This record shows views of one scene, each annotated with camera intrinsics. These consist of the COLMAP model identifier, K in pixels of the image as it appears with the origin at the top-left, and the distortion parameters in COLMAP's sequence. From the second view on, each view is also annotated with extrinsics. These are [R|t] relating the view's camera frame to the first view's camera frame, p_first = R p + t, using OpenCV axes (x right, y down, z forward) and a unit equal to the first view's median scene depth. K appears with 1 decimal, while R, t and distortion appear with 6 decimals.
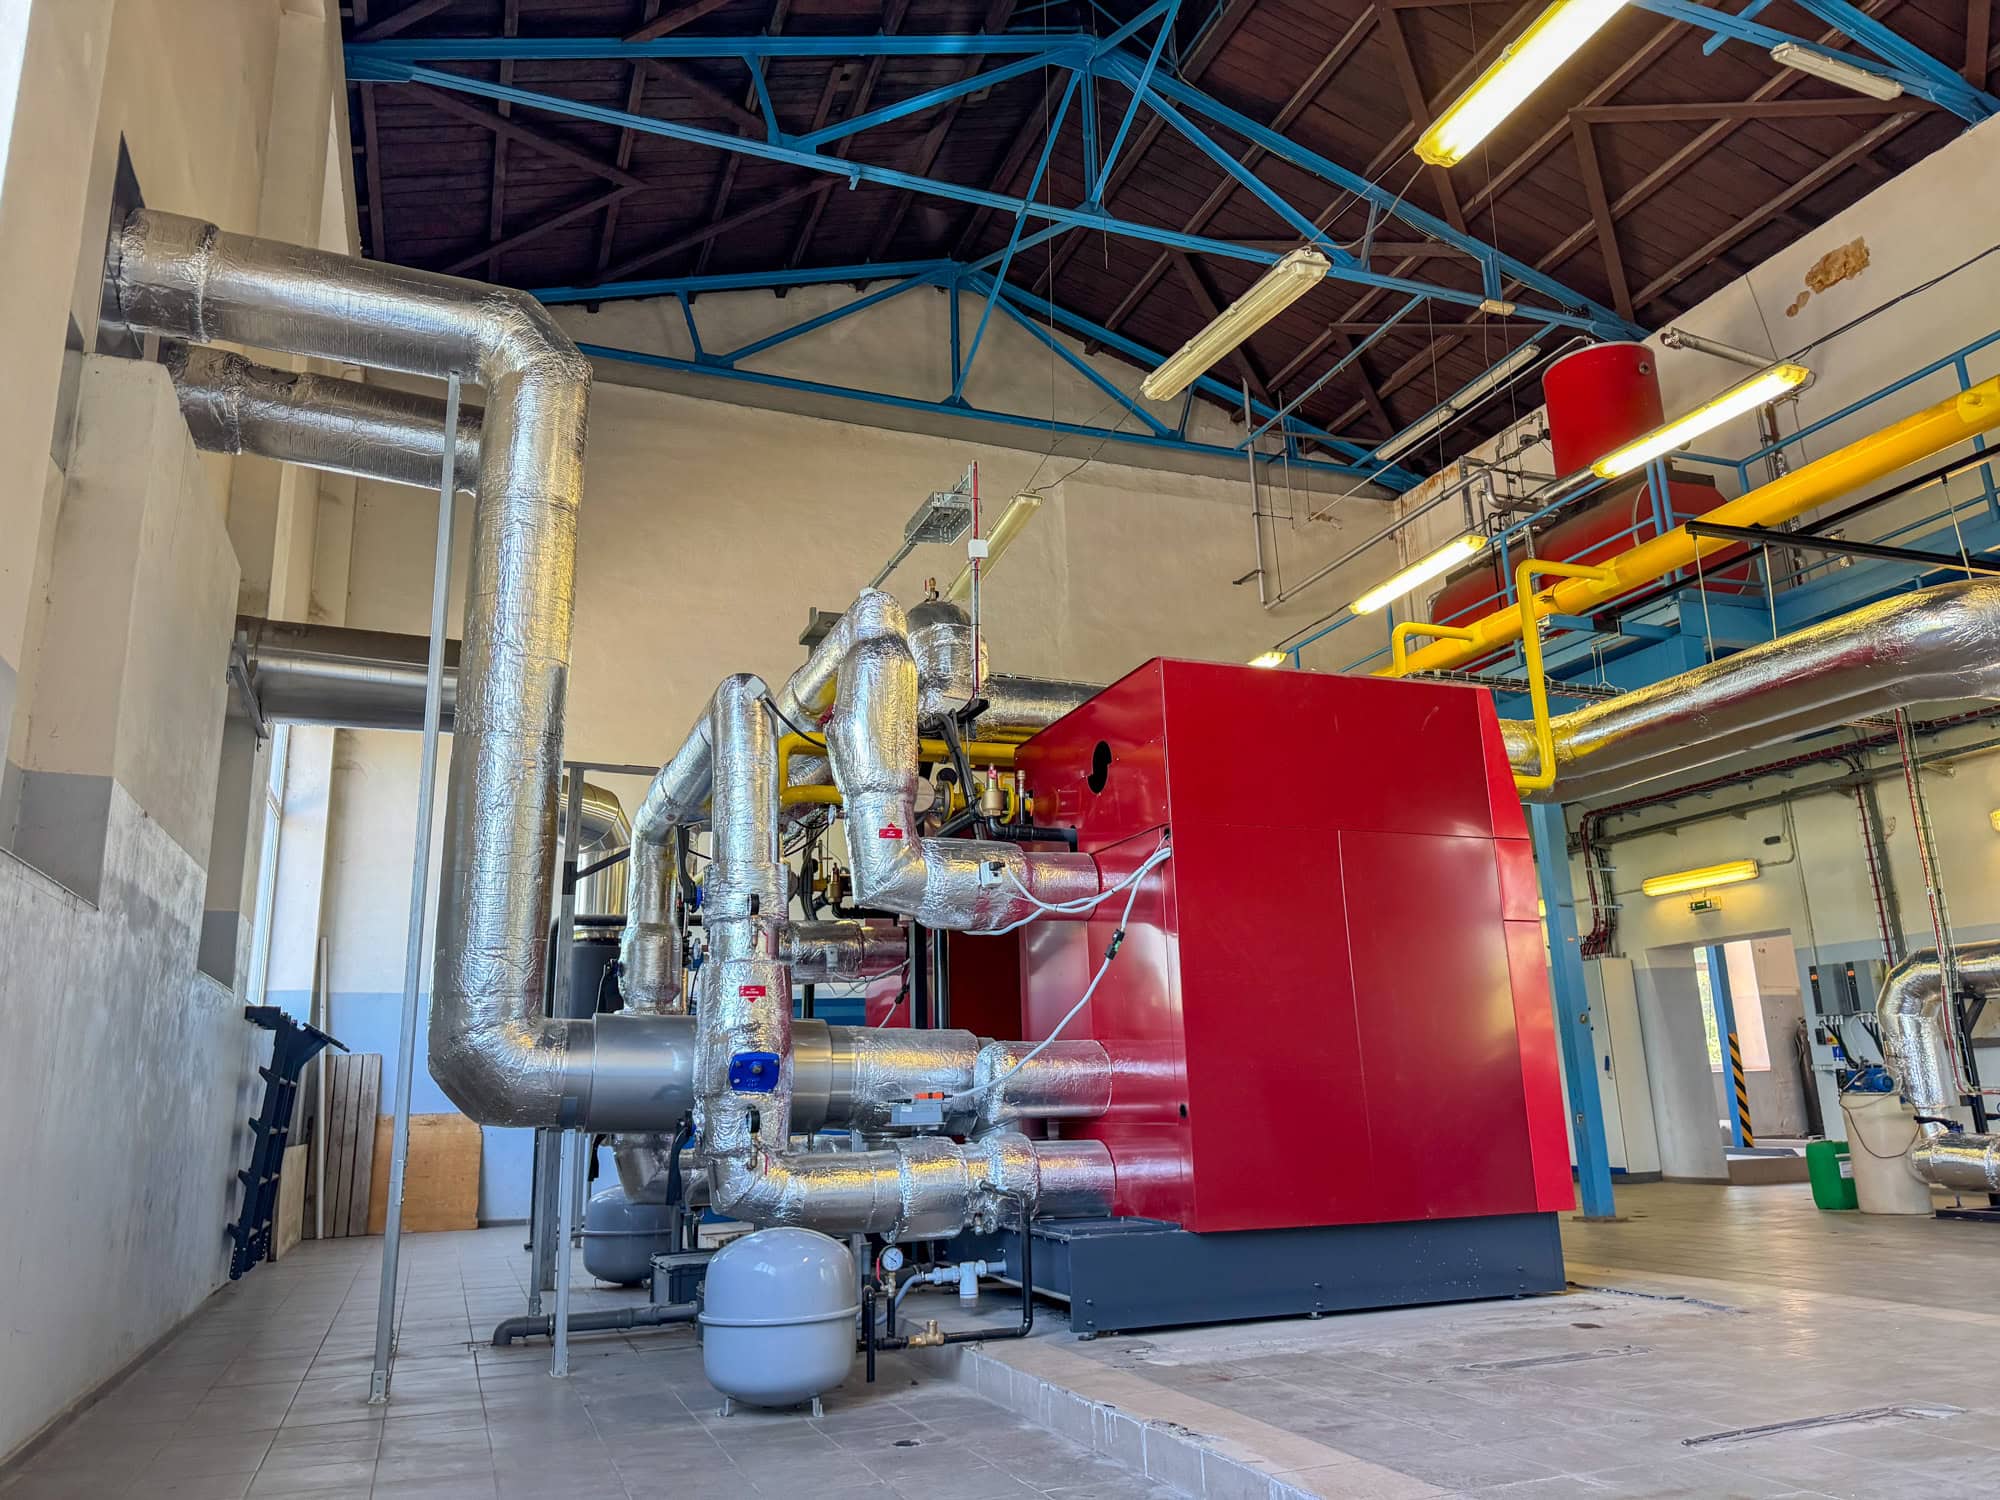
lens RADIAL K [[1419.6, 0, 1004.6], [0, 1419.6, 740.5], [0, 0, 1]] dist [0.031907, -0.040674]
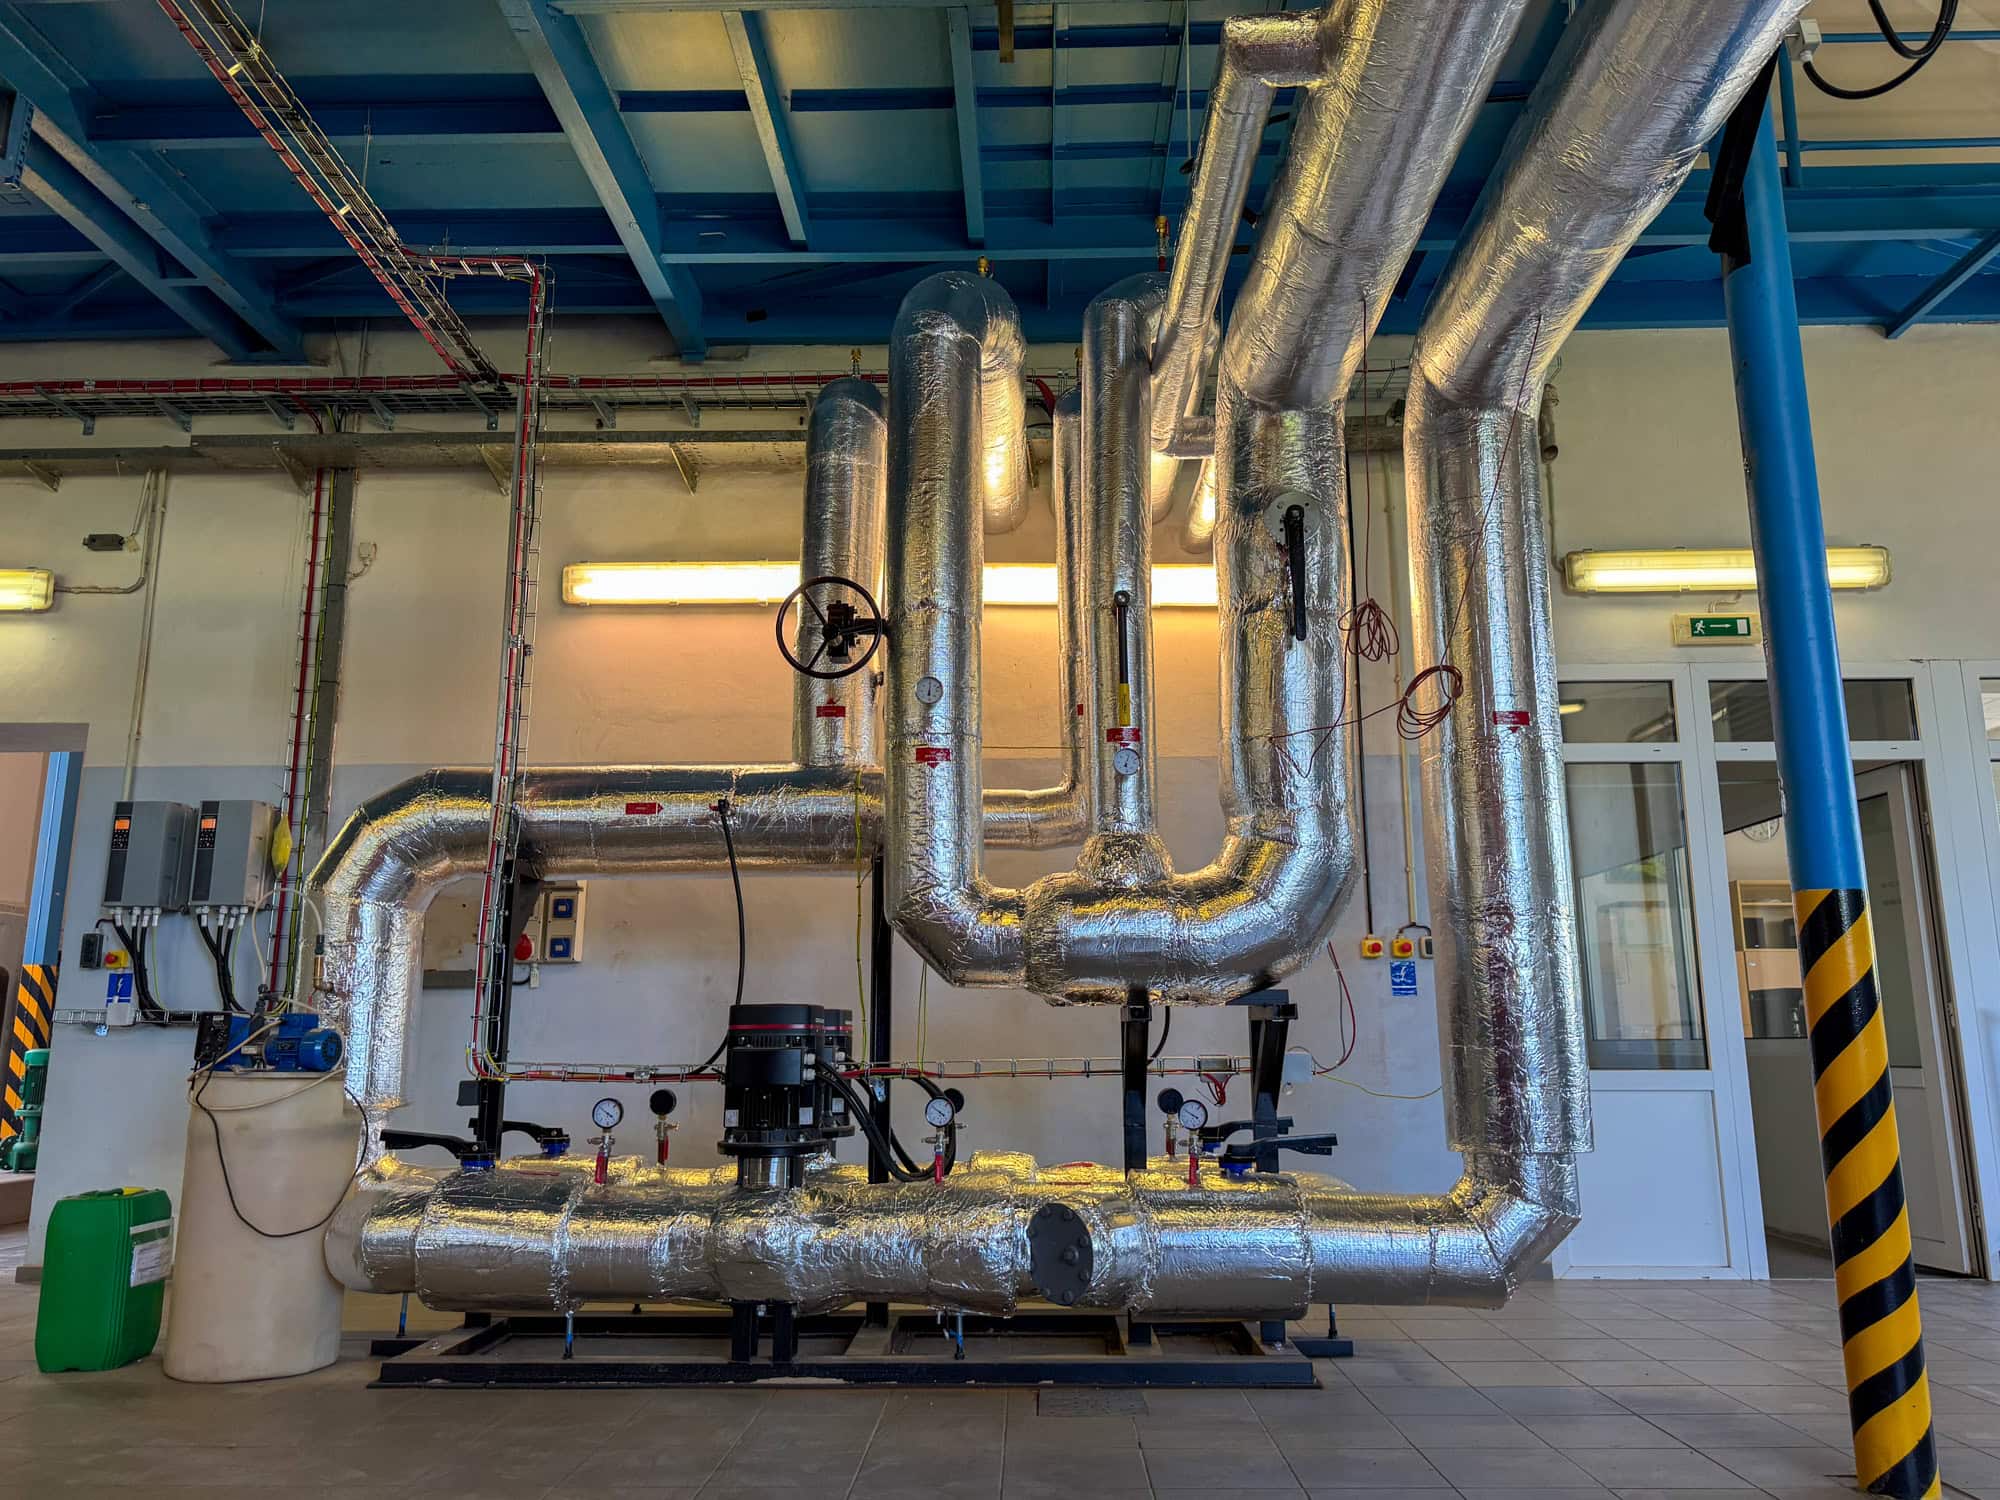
lens RADIAL K [[1419.6, 0, 1003.0], [0, 1419.6, 765.0], [0, 0, 1]] dist [0.031907, -0.040674]
pose [[0.385990, 0.200905, 0.900360, 0.261137], [-0.232248, 0.965724, -0.115924, 0.138810], [-0.892789, -0.164362, 0.419420, 0.567978]]
